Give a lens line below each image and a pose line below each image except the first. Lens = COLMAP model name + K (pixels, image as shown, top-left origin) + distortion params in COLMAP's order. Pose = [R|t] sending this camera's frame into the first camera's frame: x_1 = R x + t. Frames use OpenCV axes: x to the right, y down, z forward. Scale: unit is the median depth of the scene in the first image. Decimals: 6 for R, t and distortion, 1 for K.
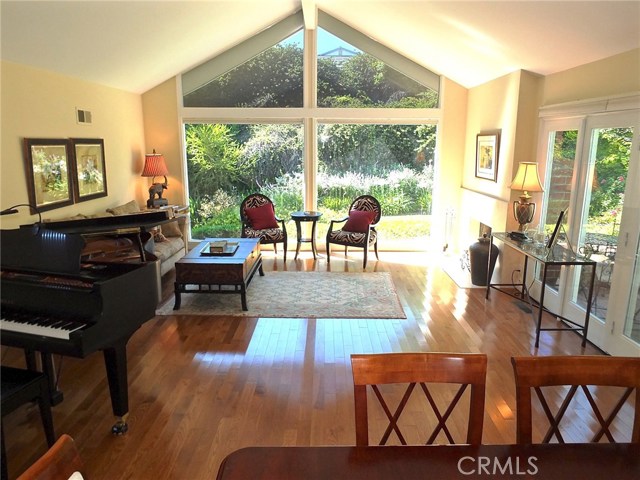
lens RADIAL K [[438.1, 0, 317.7], [0, 438.1, 236.7], [0, 0, 1]] dist [-0.025417, 0.003800]
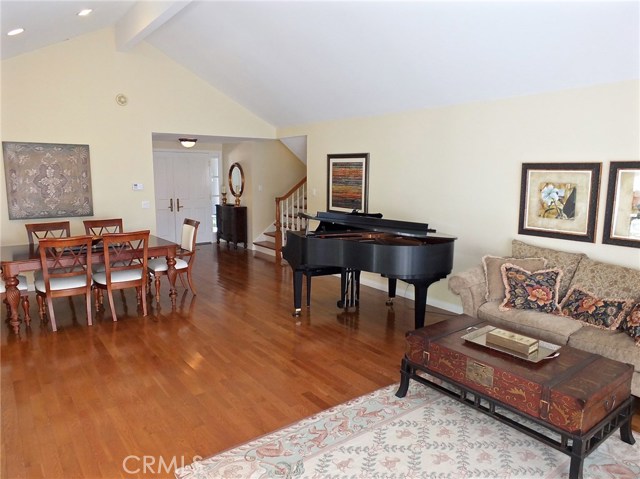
lens RADIAL K [[438.1, 0, 317.7], [0, 438.1, 236.2], [0, 0, 1]] dist [-0.025417, 0.003800]
pose [[-0.783955, 0.081386, -0.615460, 0.256043], [-0.140154, 0.942575, 0.303166, -0.196989], [0.604790, 0.323928, -0.727530, 0.964608]]
